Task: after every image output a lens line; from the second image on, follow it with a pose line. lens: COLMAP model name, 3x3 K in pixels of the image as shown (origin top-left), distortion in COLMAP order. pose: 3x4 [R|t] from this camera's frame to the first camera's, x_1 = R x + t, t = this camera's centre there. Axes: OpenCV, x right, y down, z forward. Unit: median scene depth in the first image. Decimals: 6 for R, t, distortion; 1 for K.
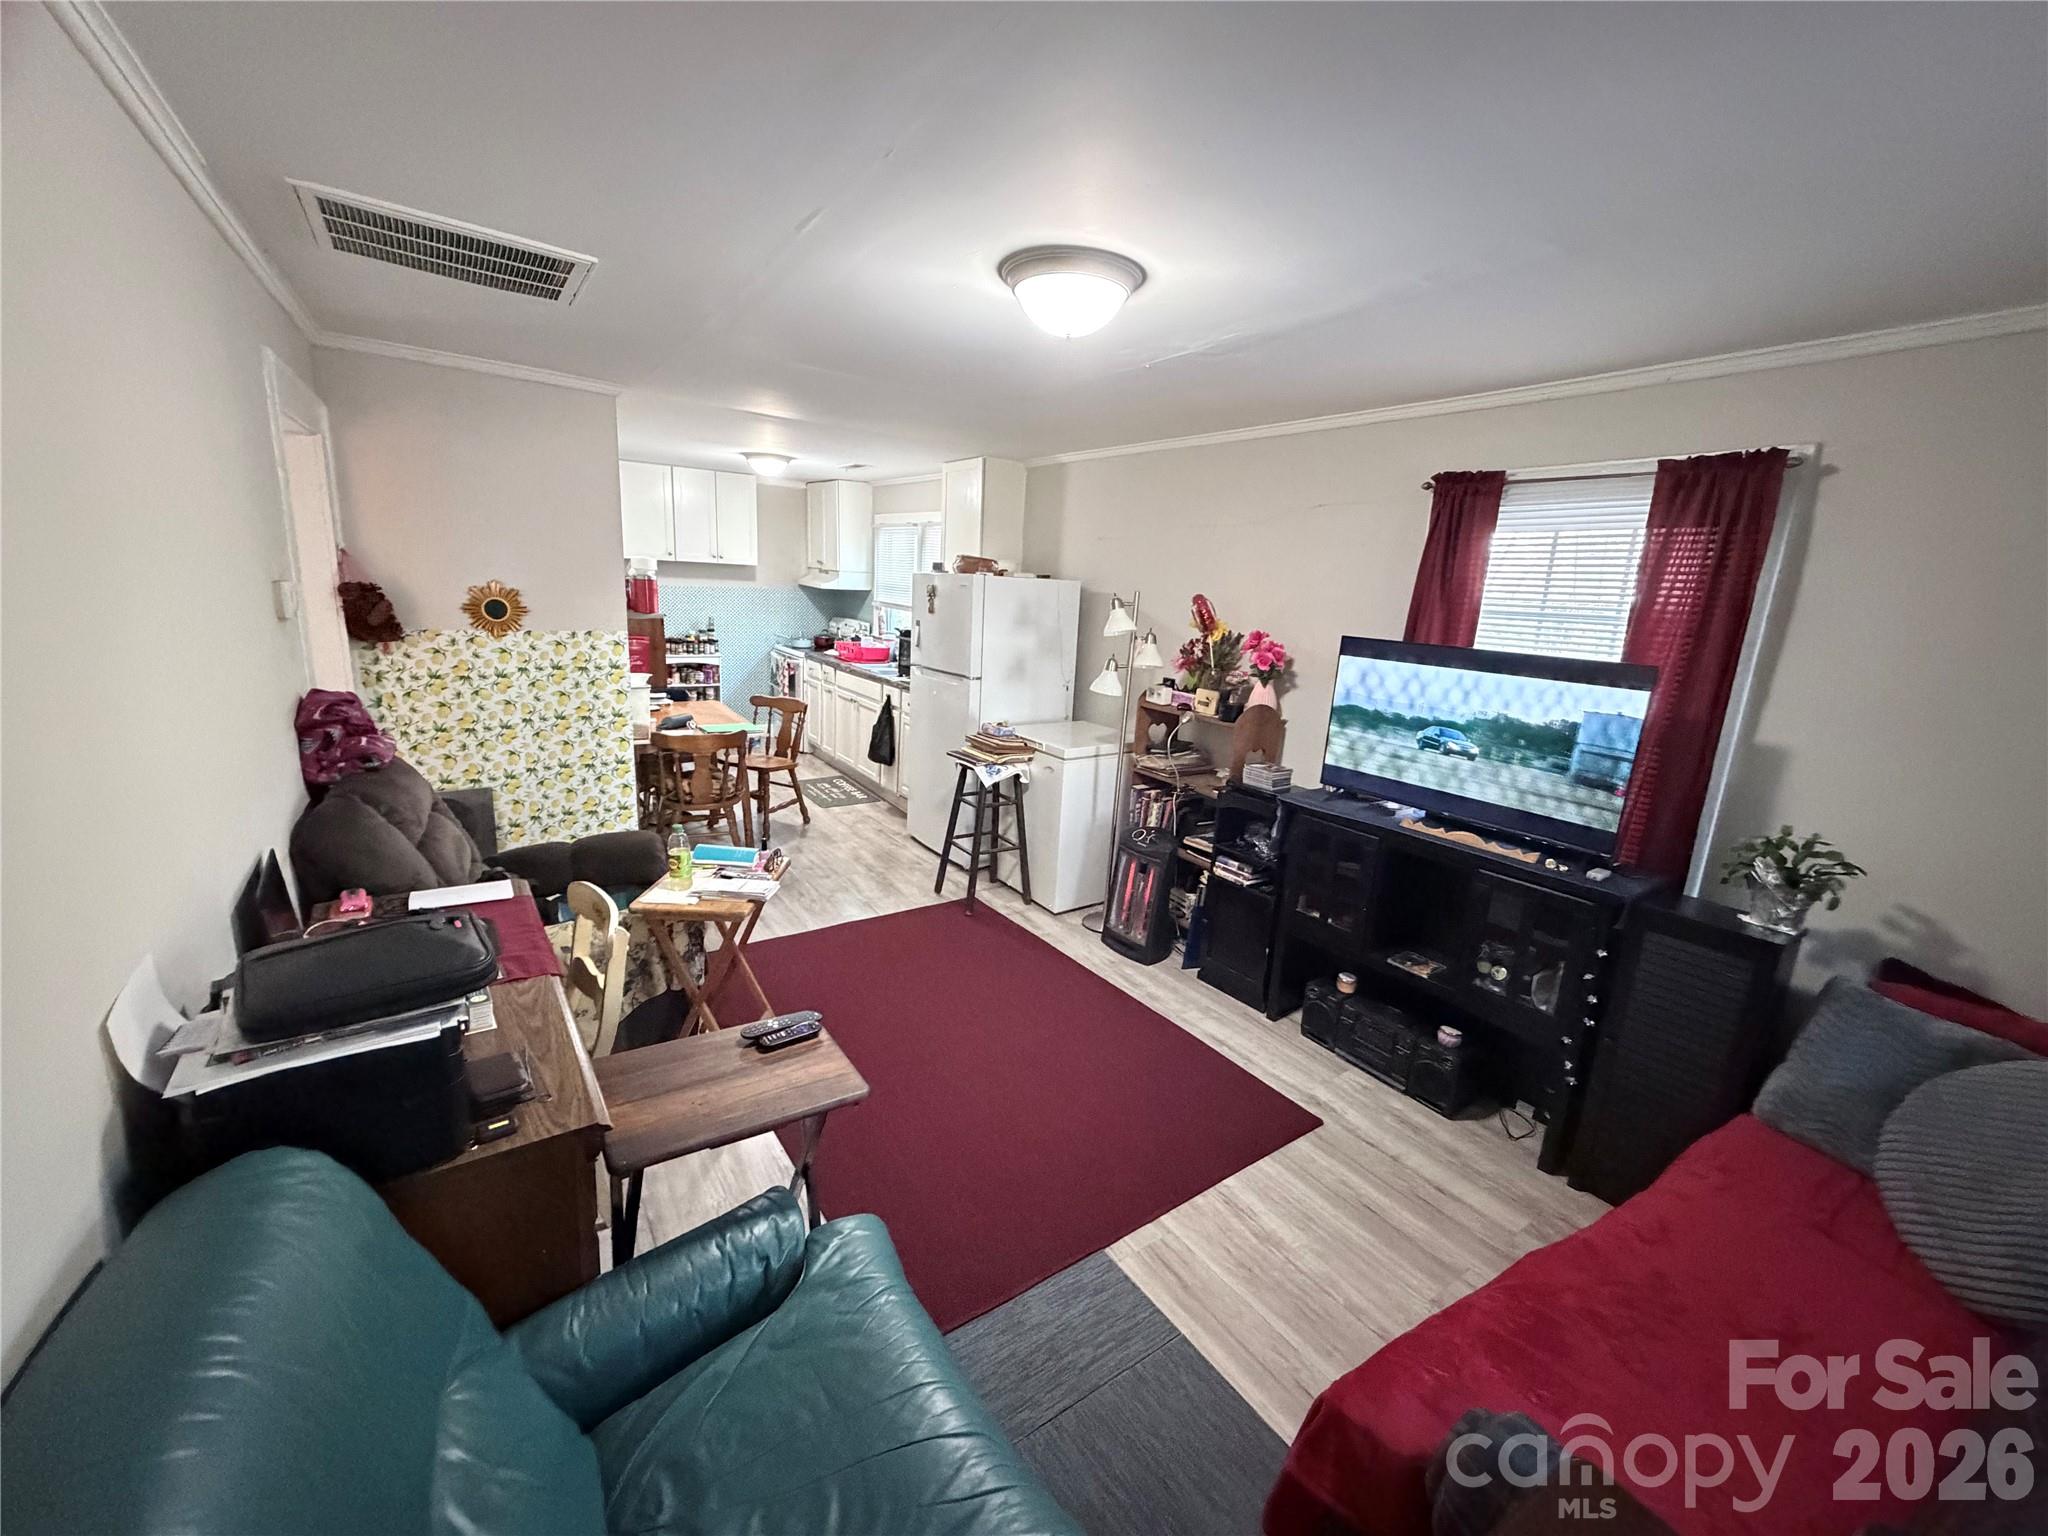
lens RADIAL K [[824.7, 0, 1024.0], [0, 824.7, 768.0], [0, 0, 1]] dist [0.000137, 0.000030]
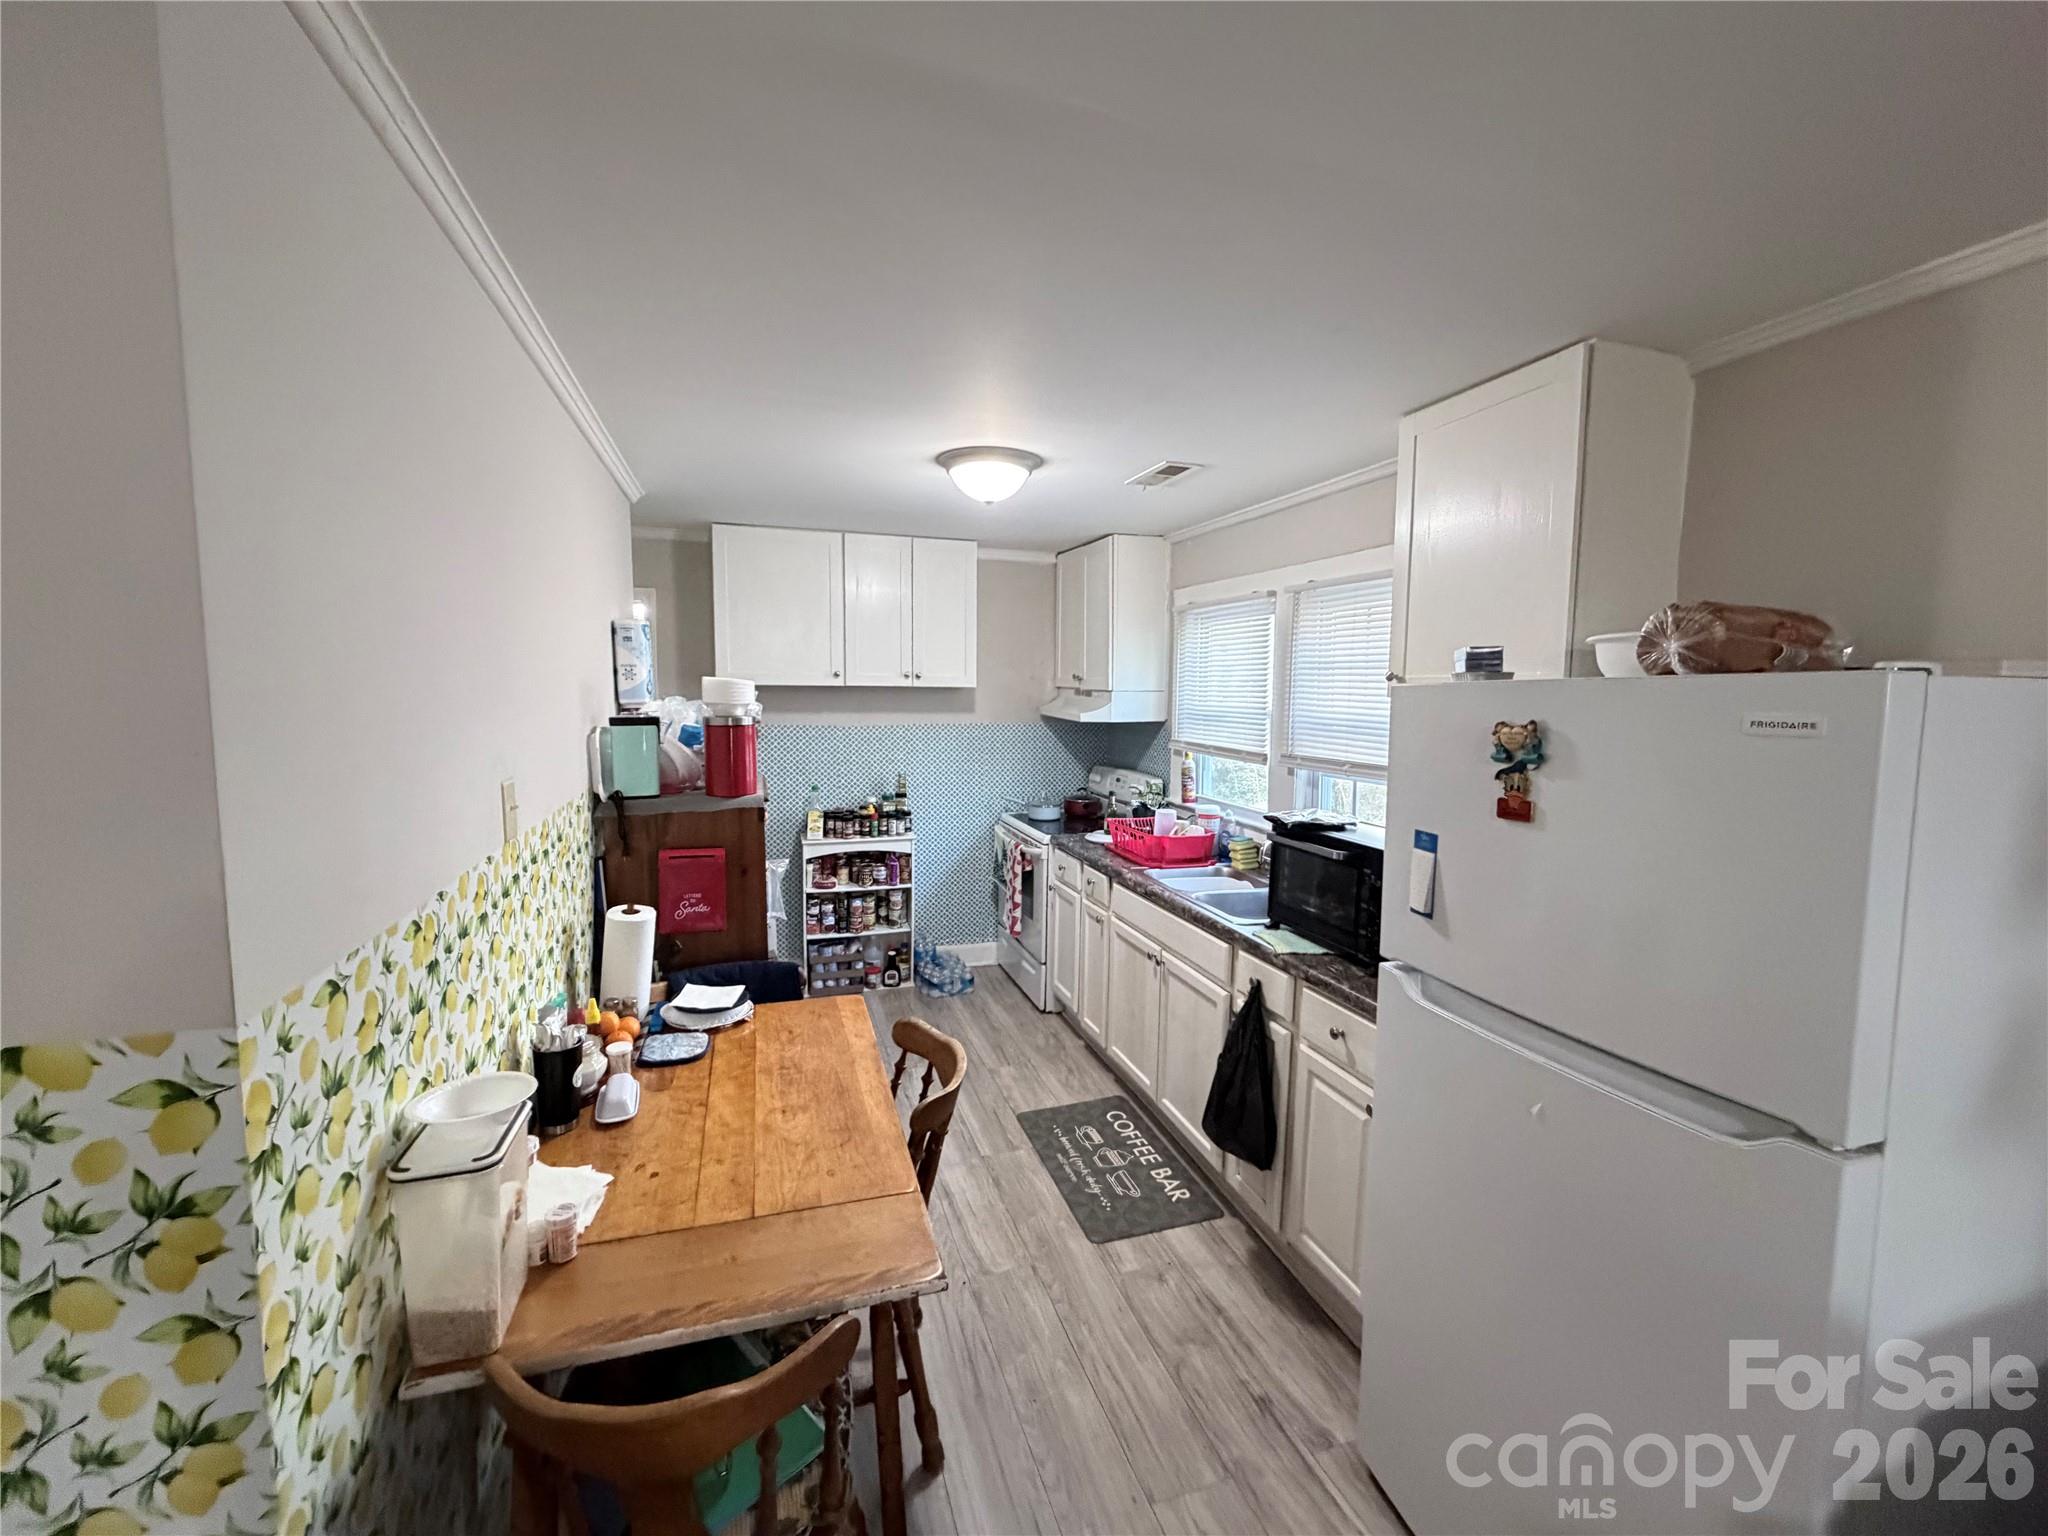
lens RADIAL K [[824.7, 0, 1024.0], [0, 824.7, 768.0], [0, 0, 1]] dist [0.000137, 0.000030]
pose [[0.962182, -0.018557, -0.271774, -0.137365], [-0.019382, 0.990485, -0.136252, -0.114707], [0.271716, 0.136367, 0.952667, 0.479488]]
